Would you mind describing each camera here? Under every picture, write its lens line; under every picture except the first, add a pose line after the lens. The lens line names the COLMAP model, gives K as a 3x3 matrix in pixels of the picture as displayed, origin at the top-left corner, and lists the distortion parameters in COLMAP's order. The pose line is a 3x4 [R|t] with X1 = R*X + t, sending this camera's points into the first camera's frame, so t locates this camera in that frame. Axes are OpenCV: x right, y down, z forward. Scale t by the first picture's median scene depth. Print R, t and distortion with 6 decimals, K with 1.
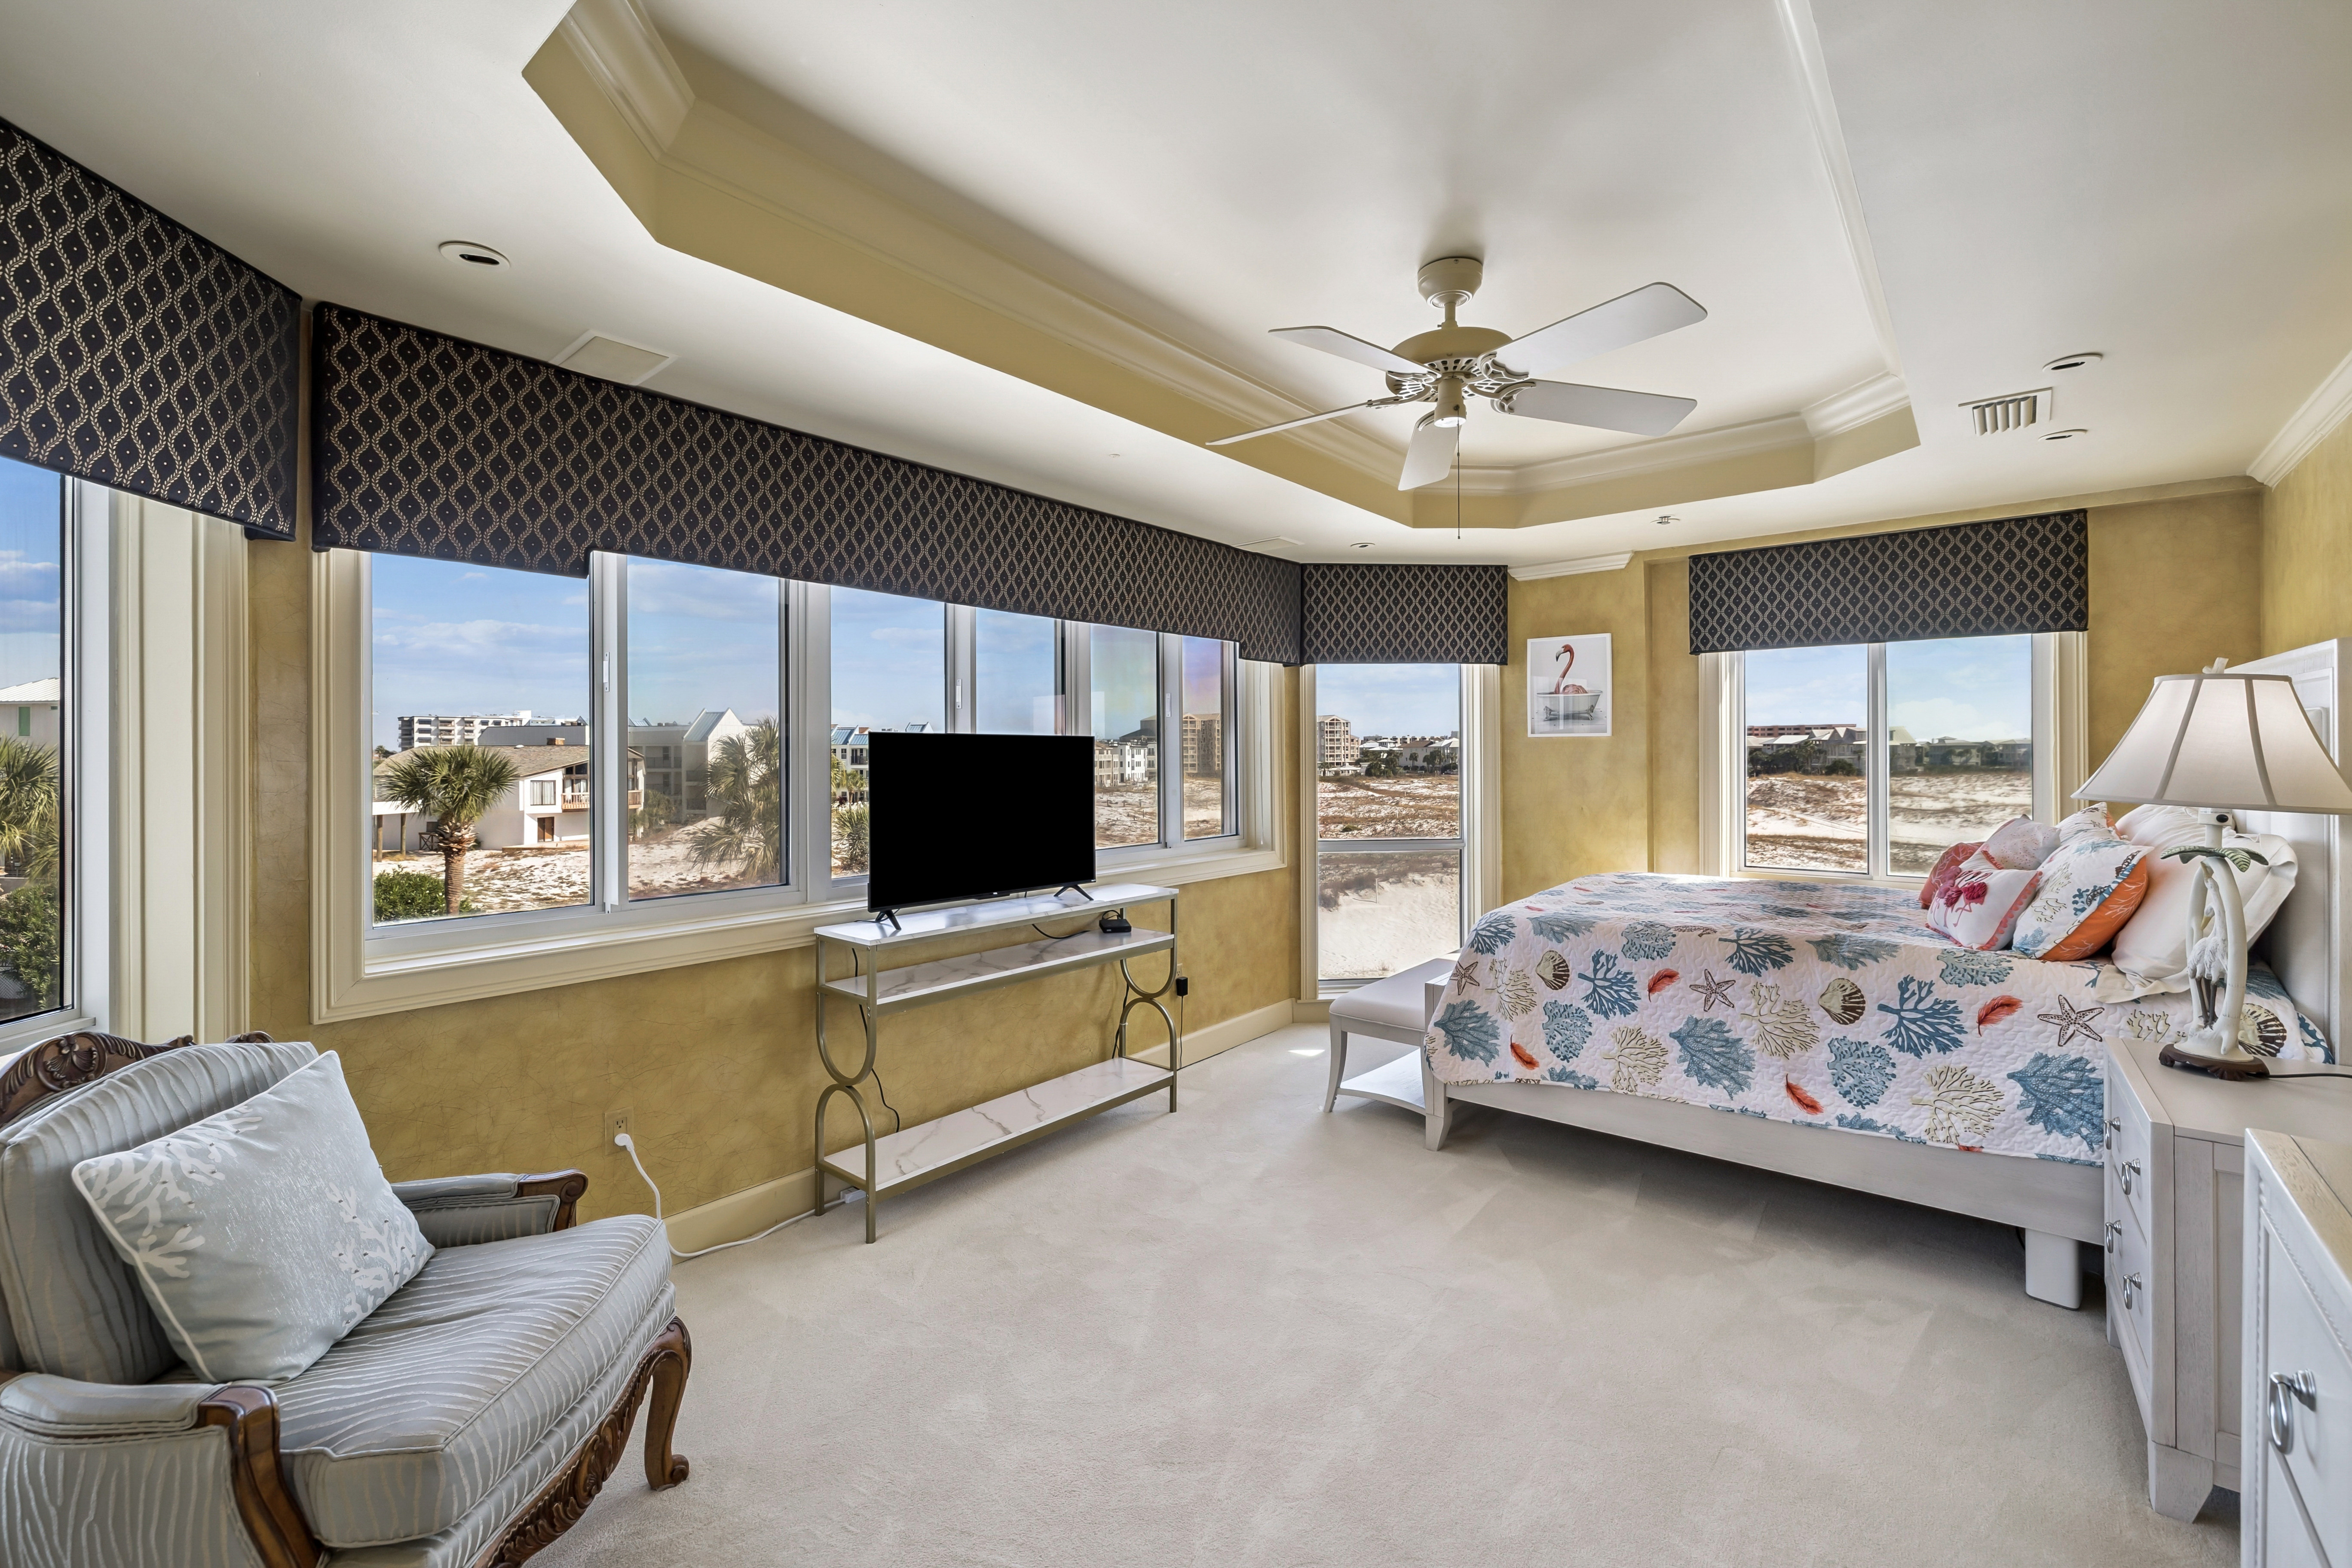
lens RADIAL K [[992.0, 0, 1174.1], [0, 992.0, 764.1], [0, 0, 1]] dist [-0.000662, 0.000268]
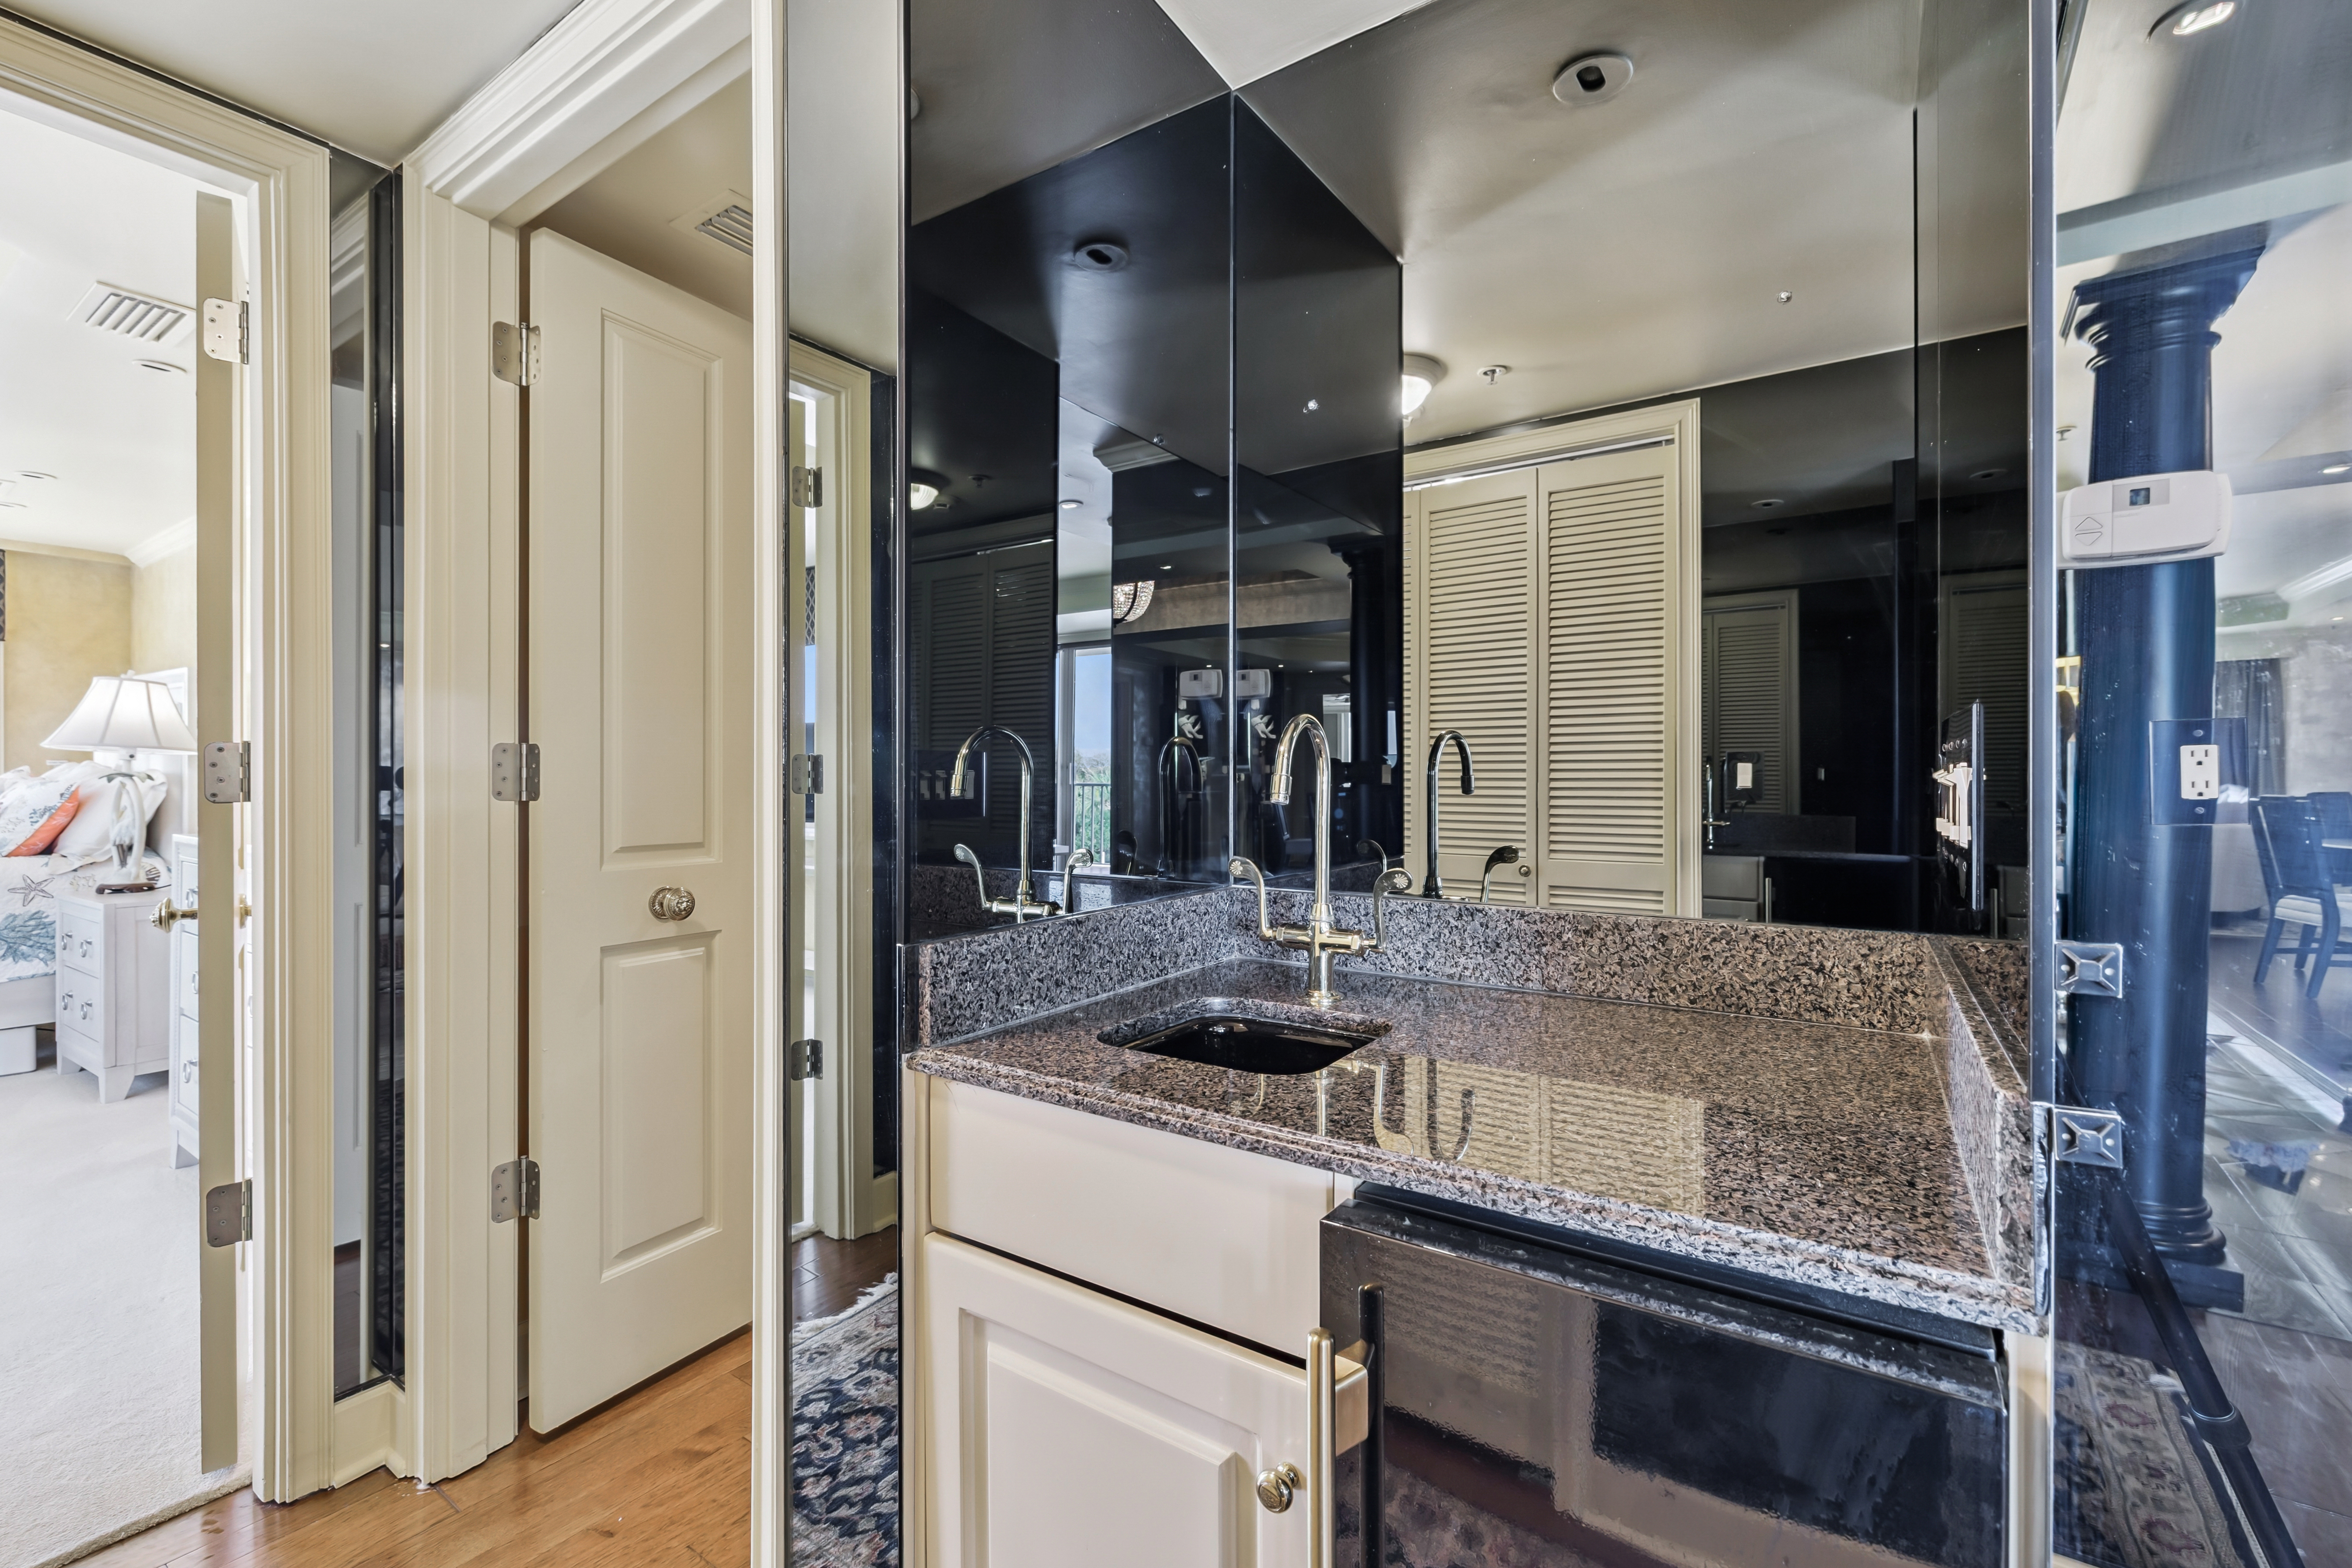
lens RADIAL K [[992.0, 0, 1187.0], [0, 992.0, 775.8], [0, 0, 1]] dist [-0.000662, 0.000268]
pose [[-0.100280, 0.008241, 0.994925, -0.618235], [0.007764, 0.999942, -0.007500, 0.074760], [-0.994929, 0.006972, -0.100338, -0.488655]]
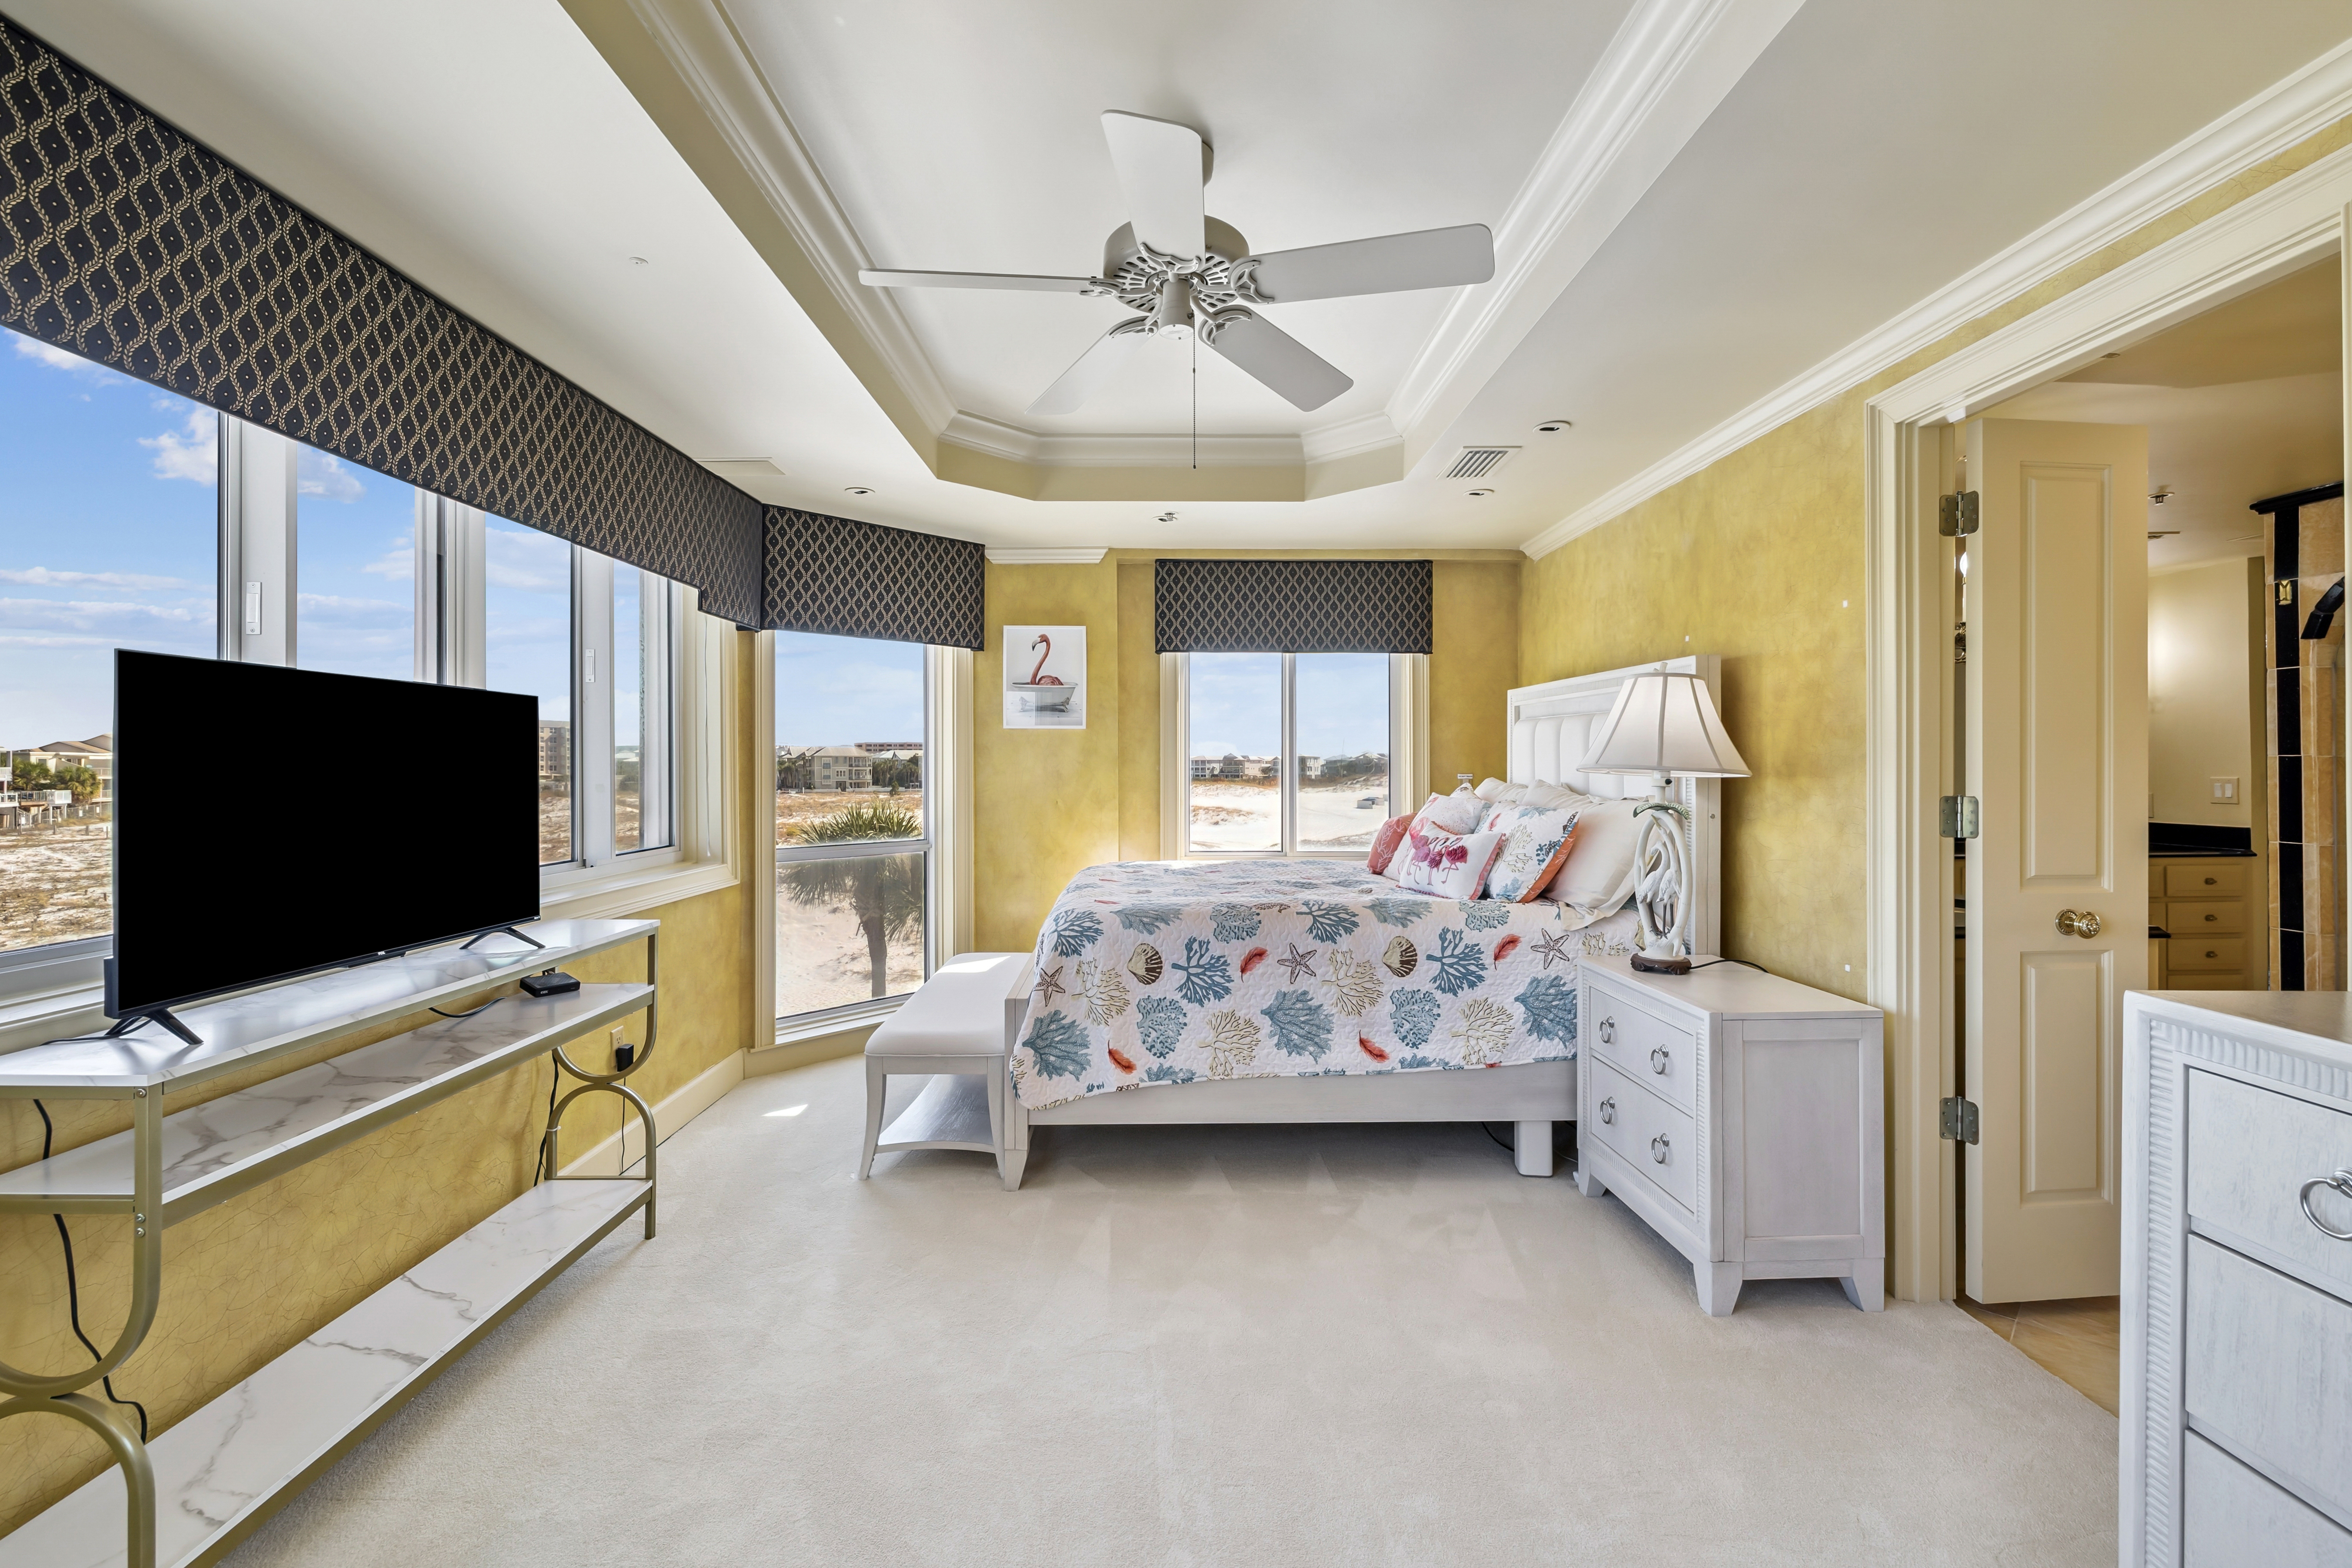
lens RADIAL K [[992.0, 0, 1190.4], [0, 992.0, 769.0], [0, 0, 1]] dist [-0.000662, 0.000268]
pose [[0.758750, 0.001215, 0.651381, -0.192245], [0.003034, 0.999981, -0.005399, 0.026416], [-0.651375, 0.006073, 0.758732, 0.245073]]
